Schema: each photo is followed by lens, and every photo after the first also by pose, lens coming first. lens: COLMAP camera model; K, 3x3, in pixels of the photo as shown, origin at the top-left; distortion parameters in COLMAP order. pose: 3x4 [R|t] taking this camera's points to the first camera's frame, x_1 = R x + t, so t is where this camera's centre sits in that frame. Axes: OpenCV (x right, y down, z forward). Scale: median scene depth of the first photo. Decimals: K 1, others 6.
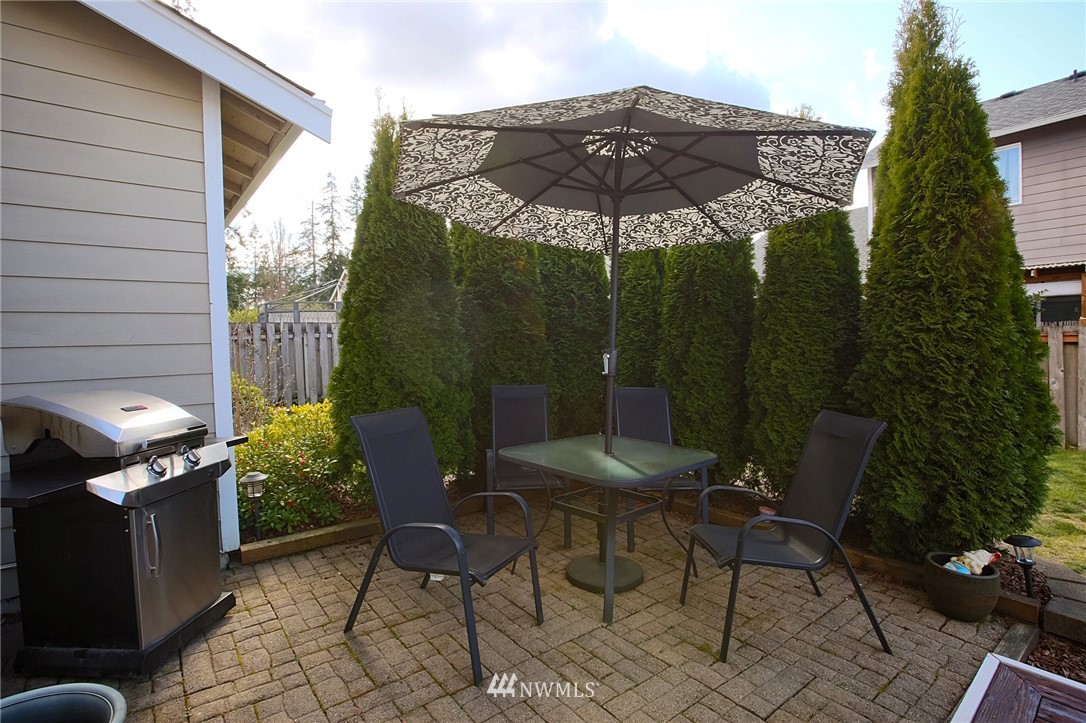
lens RADIAL K [[543.2, 0, 538.5], [0, 543.2, 361.6], [0, 0, 1]] dist [-0.042112, 0.009595]
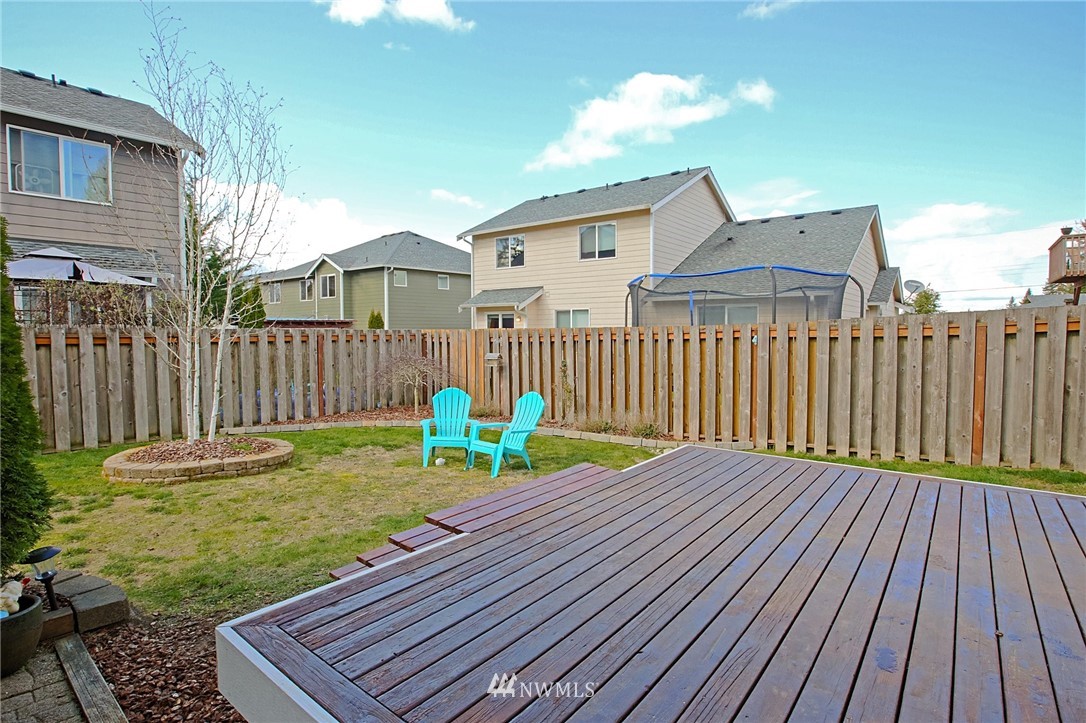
lens RADIAL K [[536.9, 0, 546.7], [0, 536.9, 327.0], [0, 0, 1]] dist [-0.001633, -0.000480]
pose [[-0.235370, 0.034029, 0.971310, -0.233896], [0.039955, 0.998881, -0.025313, -0.001304], [-0.971084, 0.032851, -0.236467, 0.357952]]
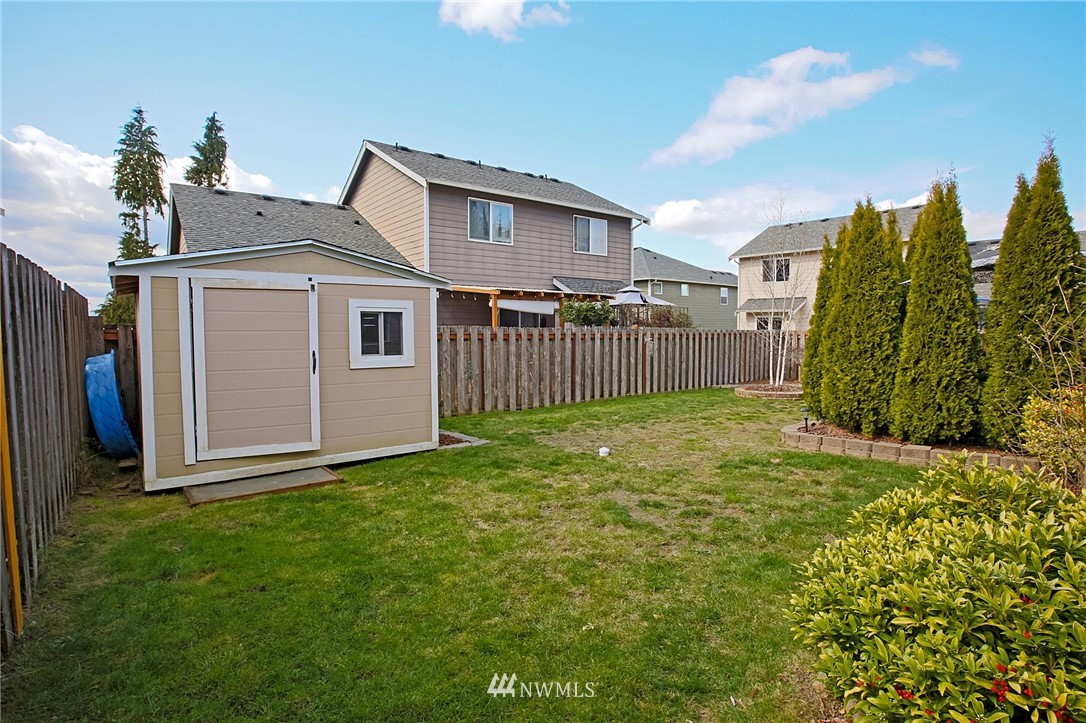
lens RADIAL K [[543.2, 0, 538.5], [0, 543.2, 361.6], [0, 0, 1]] dist [-0.042112, 0.009595]
pose [[0.012044, -0.029814, 0.999483, -0.713824], [0.024099, 0.999274, 0.029517, -0.001996], [-0.999637, 0.023731, 0.012754, 0.954934]]
